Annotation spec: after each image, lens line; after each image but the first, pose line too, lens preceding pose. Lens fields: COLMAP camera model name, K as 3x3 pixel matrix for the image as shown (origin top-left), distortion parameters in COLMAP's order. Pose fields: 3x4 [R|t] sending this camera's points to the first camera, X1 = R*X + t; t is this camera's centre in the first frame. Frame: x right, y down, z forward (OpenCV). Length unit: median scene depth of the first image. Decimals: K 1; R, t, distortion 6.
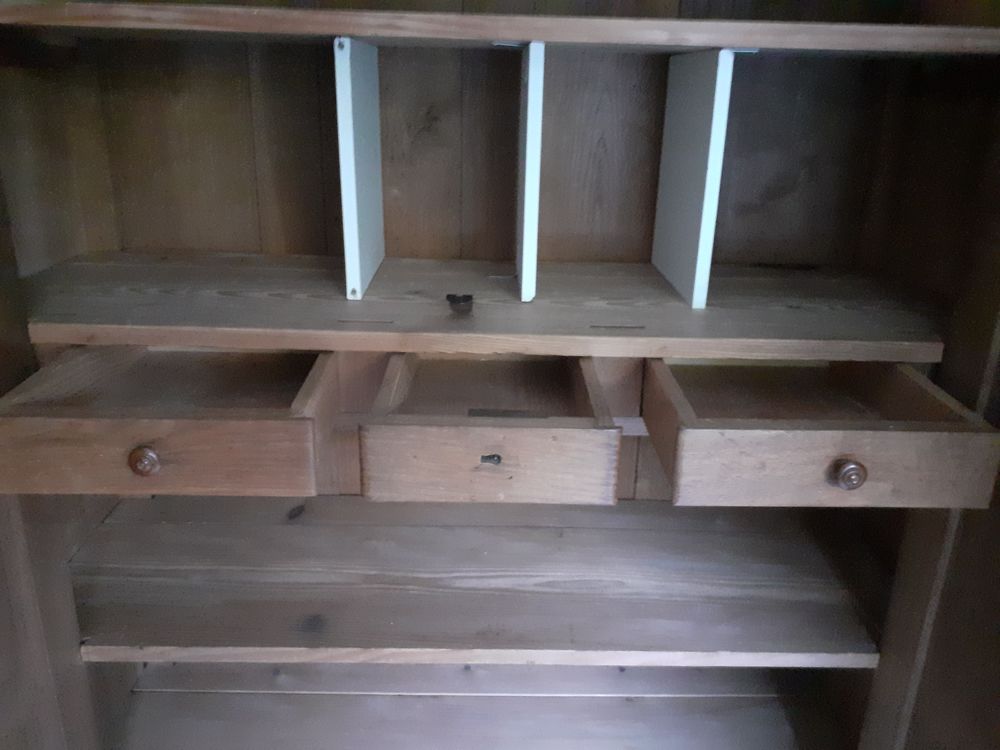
lens RADIAL K [[813.6, 0, 496.6], [0, 813.6, 355.6], [0, 0, 1]] dist [0.005793, 0.012535]
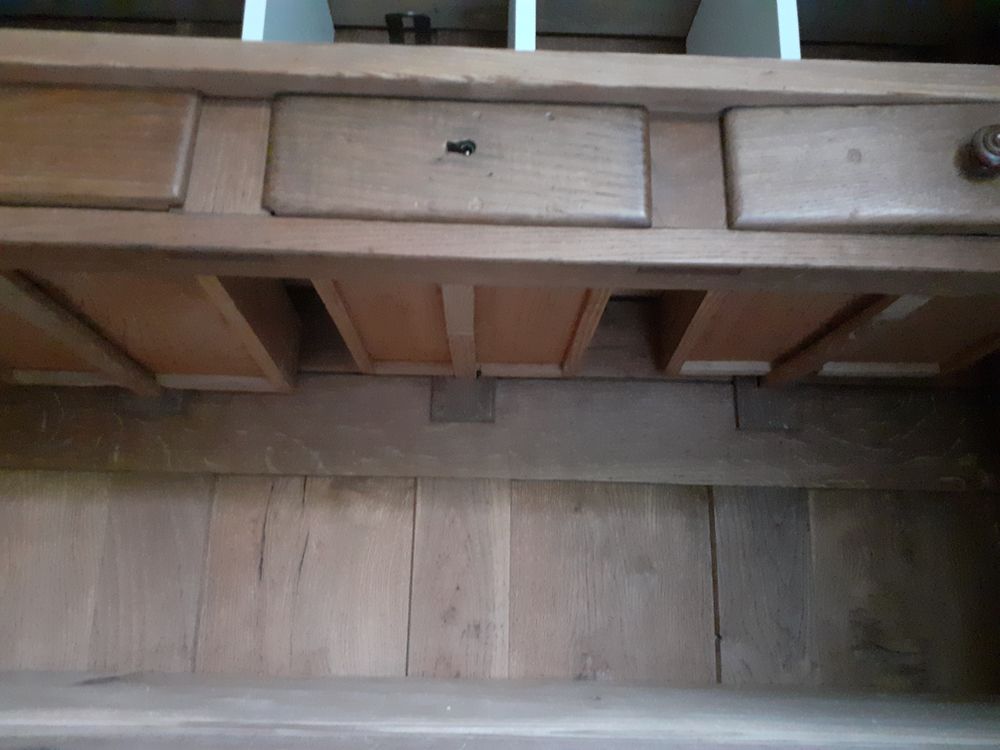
lens RADIAL K [[813.6, 0, 496.6], [0, 813.6, 355.6], [0, 0, 1]] dist [0.005793, 0.012535]
pose [[0.999923, -0.000250, 0.012378, 0.010813], [0.007080, 0.831747, -0.555109, 0.409852], [-0.010157, 0.555154, 0.831685, 0.562204]]
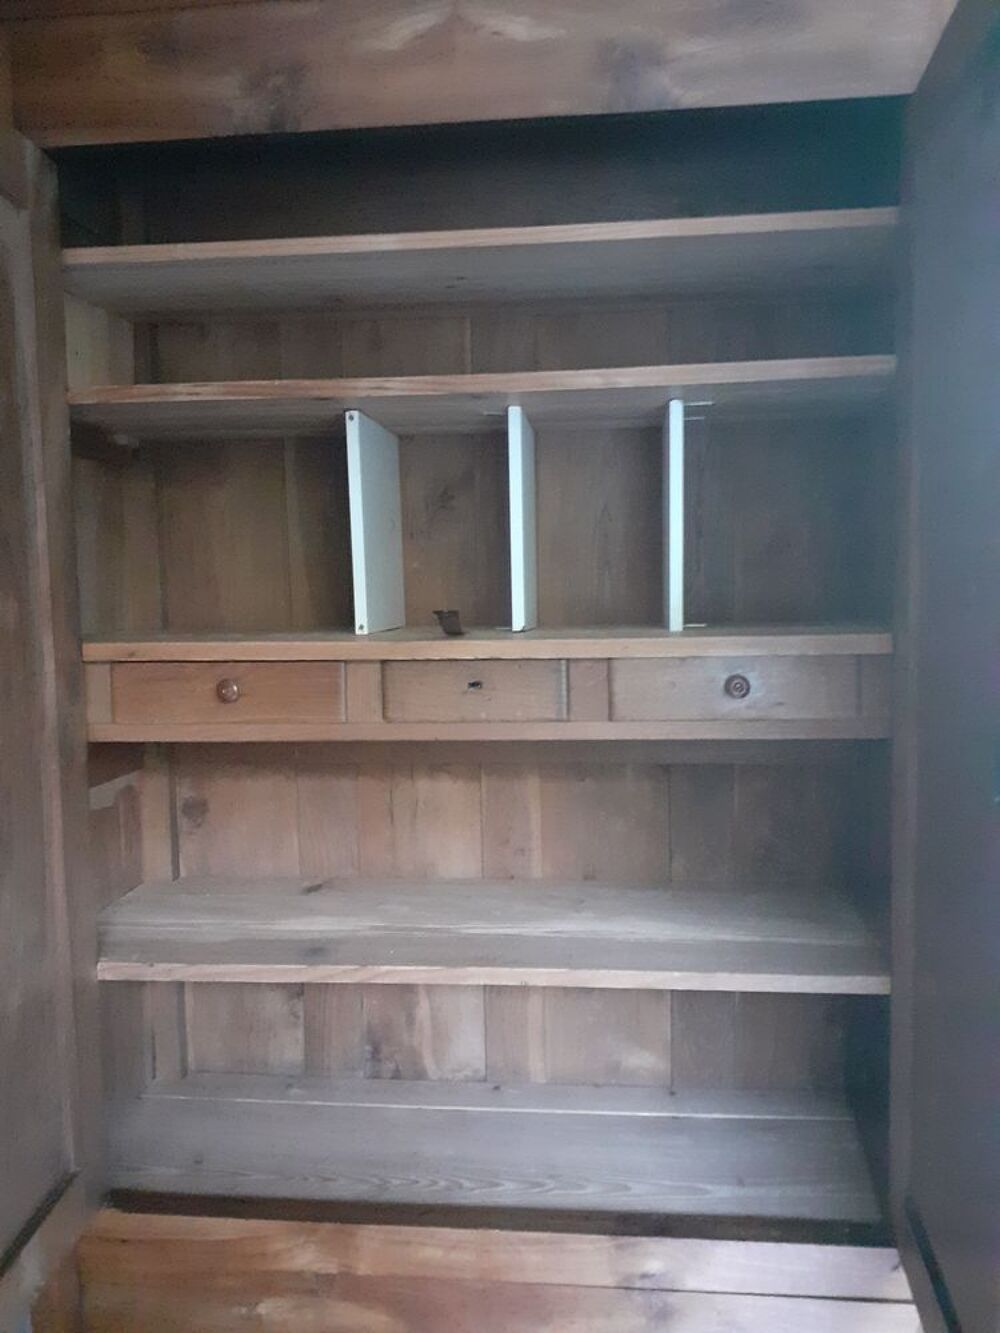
lens RADIAL K [[1077.7, 0, 500.0], [0, 1077.7, 666.5], [0, 0, 1]] dist [0.075823, -0.003270]
pose [[0.991280, -0.033551, -0.127427, 0.195671], [0.001674, 0.970171, -0.242415, 0.326312], [0.131760, 0.240088, 0.961768, -0.373402]]
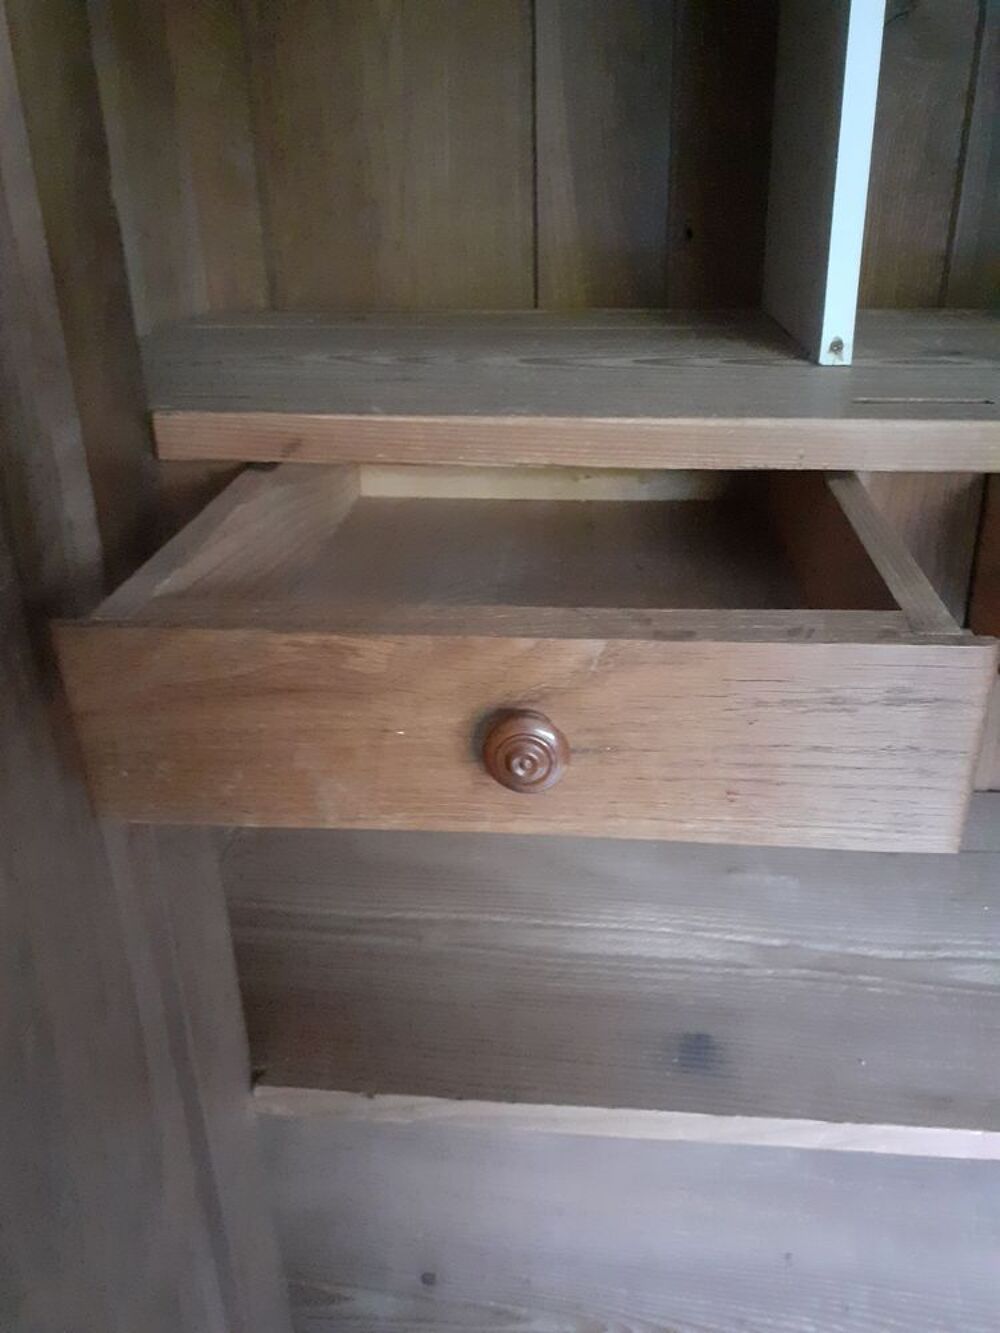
lens RADIAL K [[1077.7, 0, 500.0], [0, 1077.7, 666.5], [0, 0, 1]] dist [0.075823, -0.003270]
pose [[0.992669, 0.010691, -0.120391, -0.278892], [0.001998, 0.994493, 0.104786, 0.029833], [0.120848, -0.104258, 0.987181, 0.381146]]
